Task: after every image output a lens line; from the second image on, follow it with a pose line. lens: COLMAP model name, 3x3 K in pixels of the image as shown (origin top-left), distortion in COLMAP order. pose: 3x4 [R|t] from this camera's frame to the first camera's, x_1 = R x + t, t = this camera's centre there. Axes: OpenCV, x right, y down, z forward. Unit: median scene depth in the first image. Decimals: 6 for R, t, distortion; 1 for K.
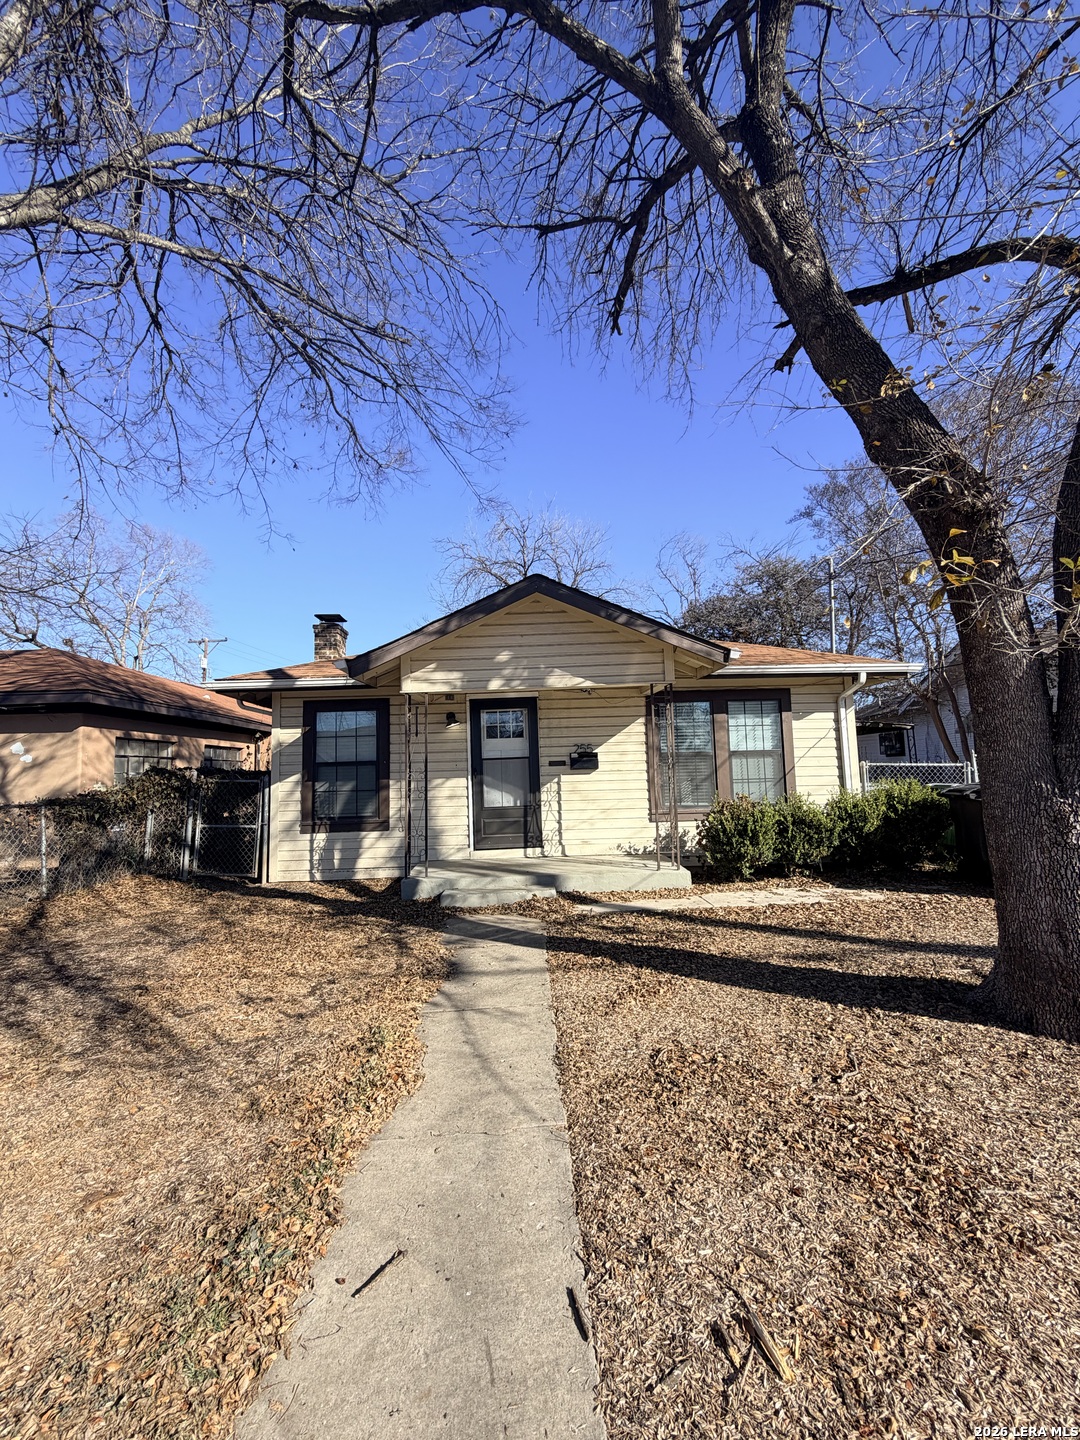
lens RADIAL K [[573.4, 0, 537.3], [0, 573.4, 718.9], [0, 0, 1]] dist [-0.007978, 0.003459]
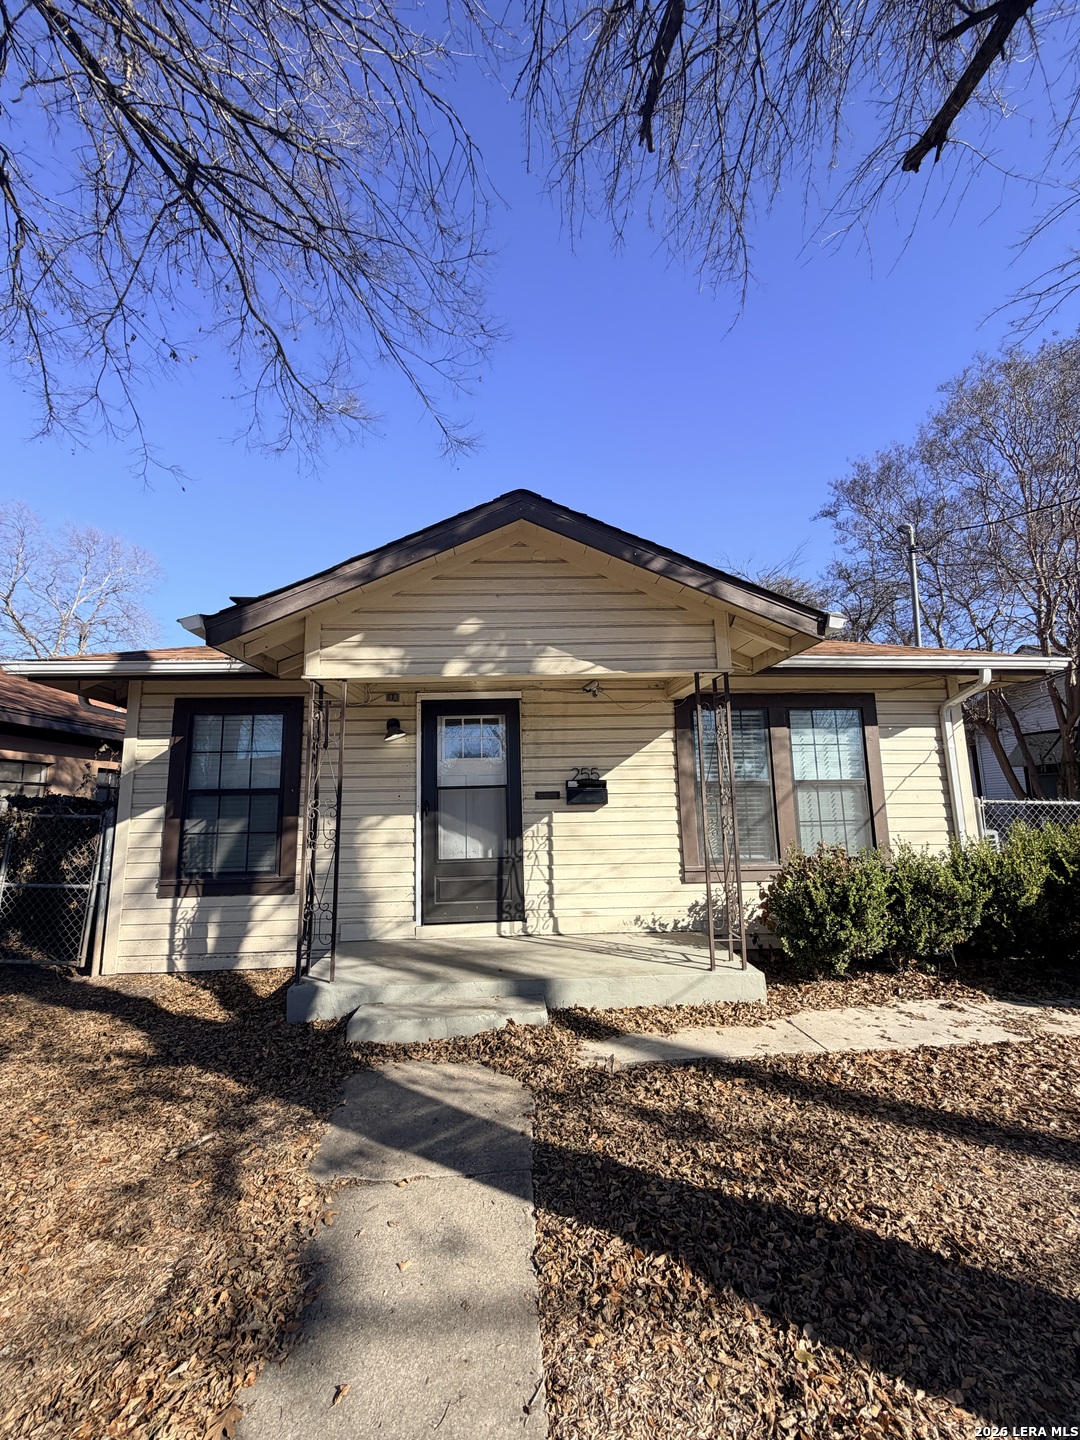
lens RADIAL K [[573.4, 0, 533.0], [0, 573.4, 714.1], [0, 0, 1]] dist [-0.007978, 0.003459]
pose [[0.999598, 0.014499, 0.024346, -0.000919], [-0.012794, 0.997550, -0.068779, 0.028786], [-0.025283, 0.068440, 0.997335, 0.319110]]
